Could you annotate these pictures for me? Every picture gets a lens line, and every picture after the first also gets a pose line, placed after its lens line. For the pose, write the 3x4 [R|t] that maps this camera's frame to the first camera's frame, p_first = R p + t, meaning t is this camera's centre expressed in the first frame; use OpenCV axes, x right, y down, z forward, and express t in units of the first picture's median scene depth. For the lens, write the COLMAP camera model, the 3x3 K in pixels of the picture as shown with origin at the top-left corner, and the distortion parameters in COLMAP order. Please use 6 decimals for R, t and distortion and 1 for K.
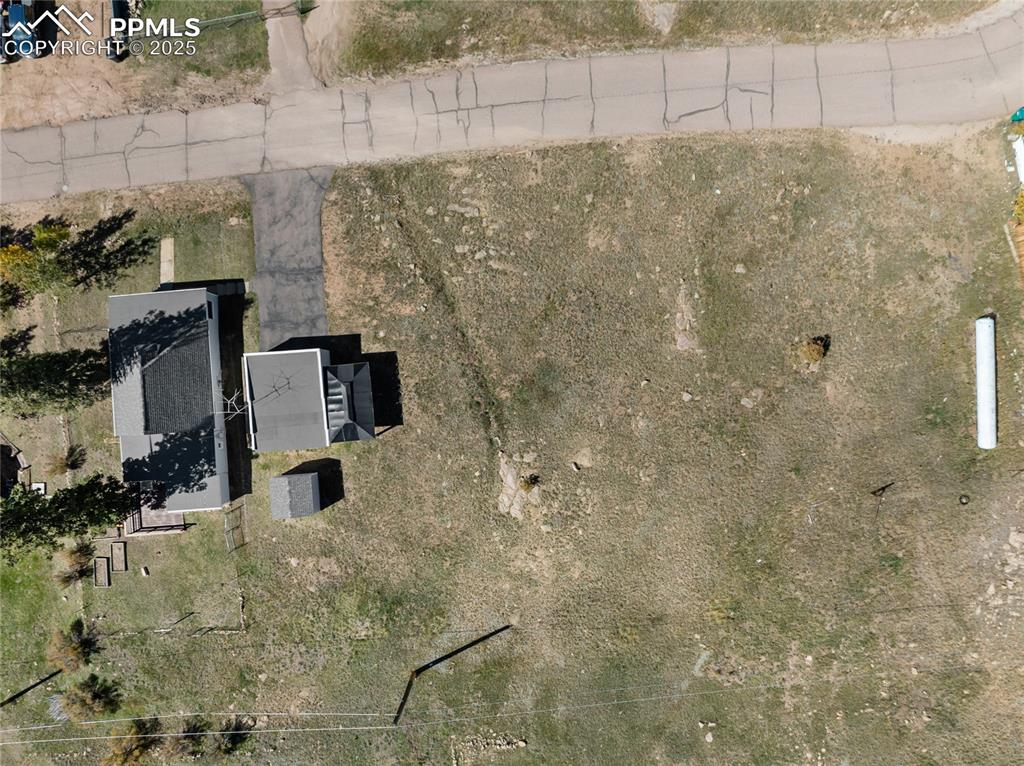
lens RADIAL K [[734.0, 0, 511.4], [0, 734.0, 378.6], [0, 0, 1]] dist [-0.032198, -0.005439]
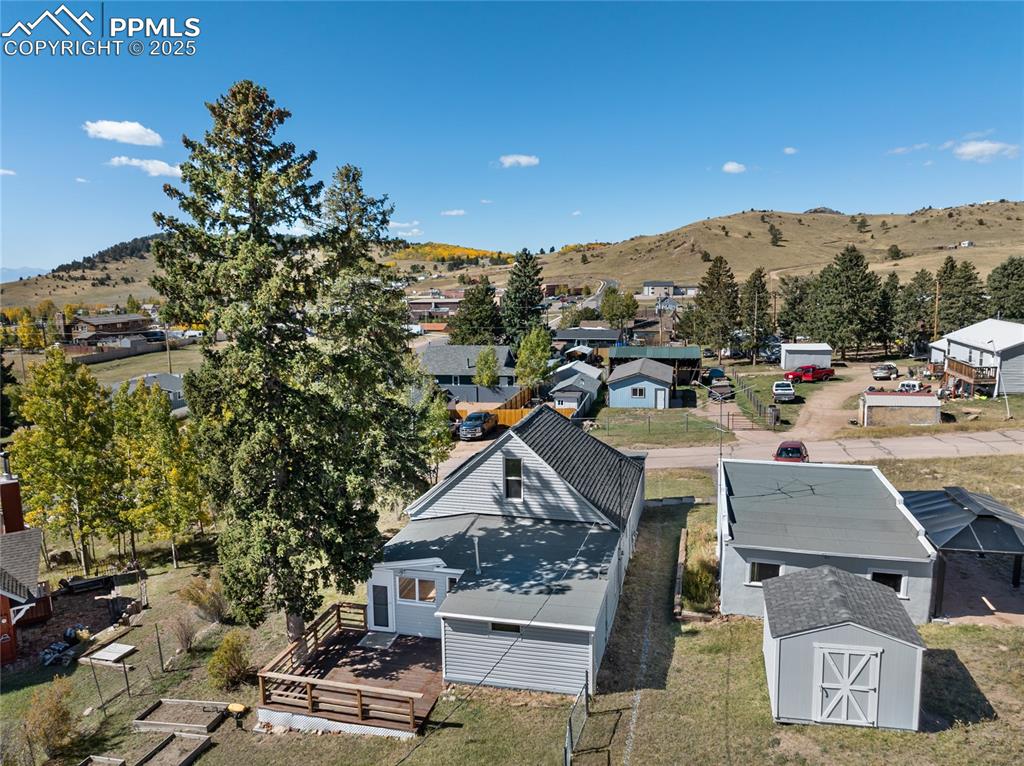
lens RADIAL K [[734.0, 0, 511.4], [0, 734.0, 378.6], [0, 0, 1]] dist [-0.032198, -0.005439]
pose [[0.947944, 0.052309, -0.314111, -0.329549], [-0.318436, 0.153840, -0.935378, 0.470312], [-0.000606, 0.986710, 0.162488, 0.819676]]
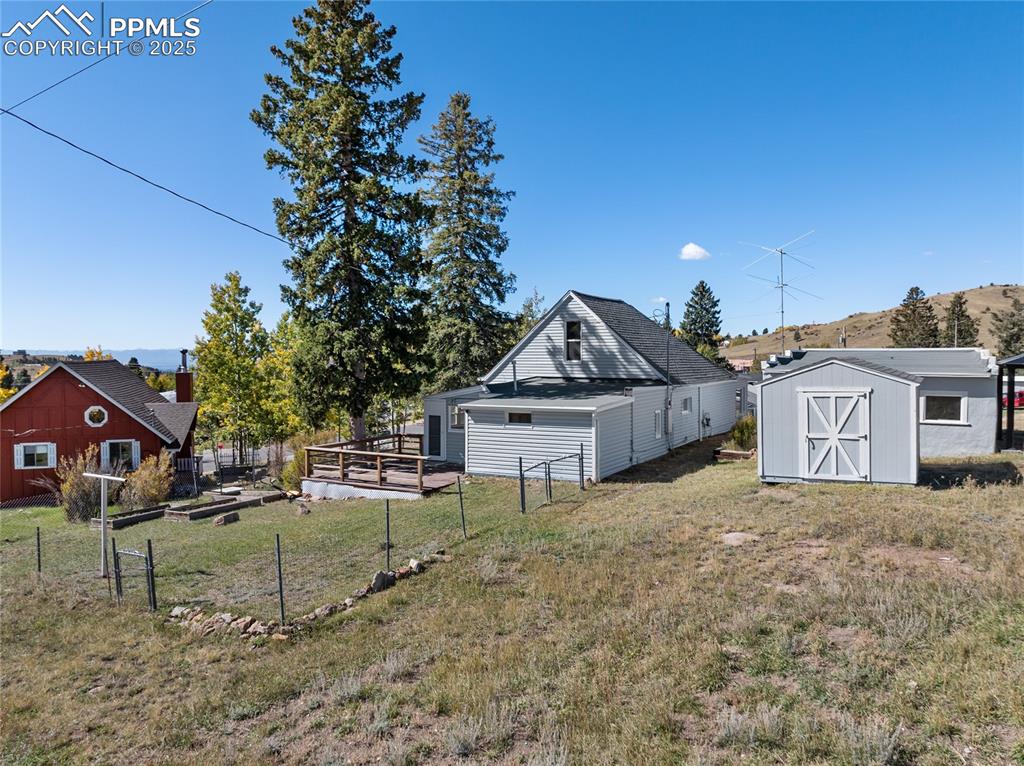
lens RADIAL K [[725.2, 0, 515.3], [0, 725.2, 380.3], [0, 0, 1]] dist [-0.039513, 0.005017]
pose [[0.818956, 0.033522, -0.572877, -0.231792], [-0.573788, 0.032425, -0.818361, 0.459431], [-0.008857, 0.998912, 0.045789, 0.957184]]
